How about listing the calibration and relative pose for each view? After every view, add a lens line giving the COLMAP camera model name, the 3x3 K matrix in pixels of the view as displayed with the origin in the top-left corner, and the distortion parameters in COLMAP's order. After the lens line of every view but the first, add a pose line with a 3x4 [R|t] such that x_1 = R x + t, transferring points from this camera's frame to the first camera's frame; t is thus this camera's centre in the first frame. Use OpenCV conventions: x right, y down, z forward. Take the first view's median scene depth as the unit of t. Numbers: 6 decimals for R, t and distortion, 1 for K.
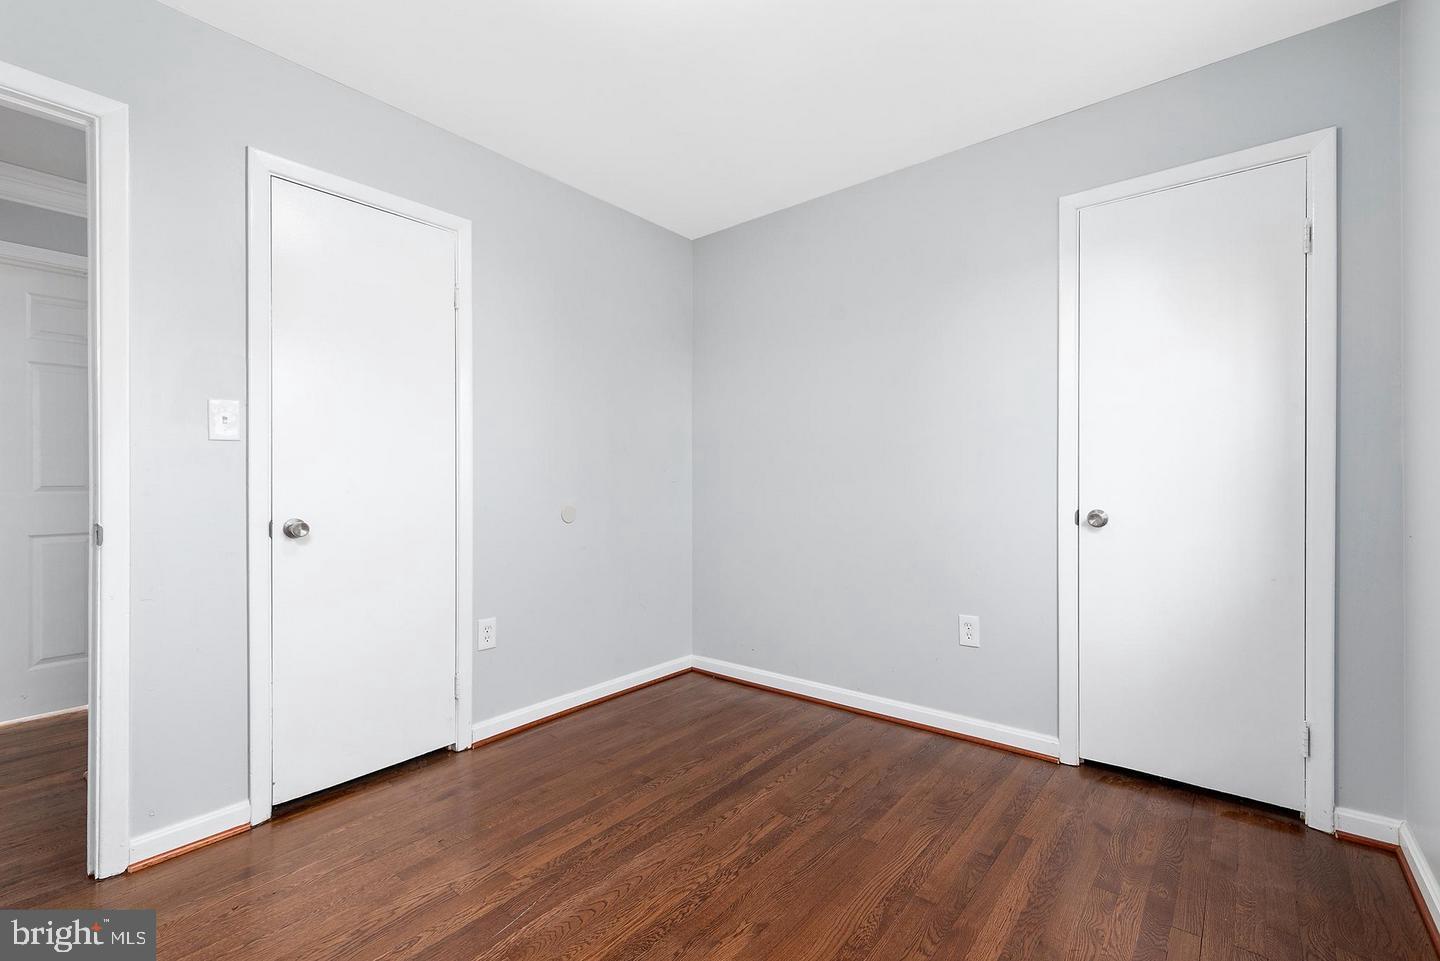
lens RADIAL K [[636.9, 0, 713.5], [0, 636.9, 479.7], [0, 0, 1]] dist [0.005890, 0.000571]
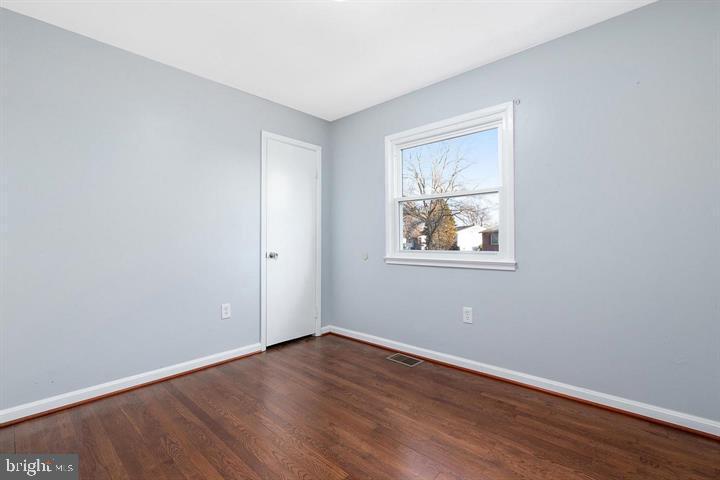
lens RADIAL K [[338.2, 0, 355.2], [0, 338.2, 247.0], [0, 0, 1]] dist [0.031453, 0.000884]
pose [[0.053086, -0.016429, 0.998455, -0.755051], [0.007055, 0.999846, 0.016077, 0.004130], [-0.998565, 0.006190, 0.053193, 0.525317]]
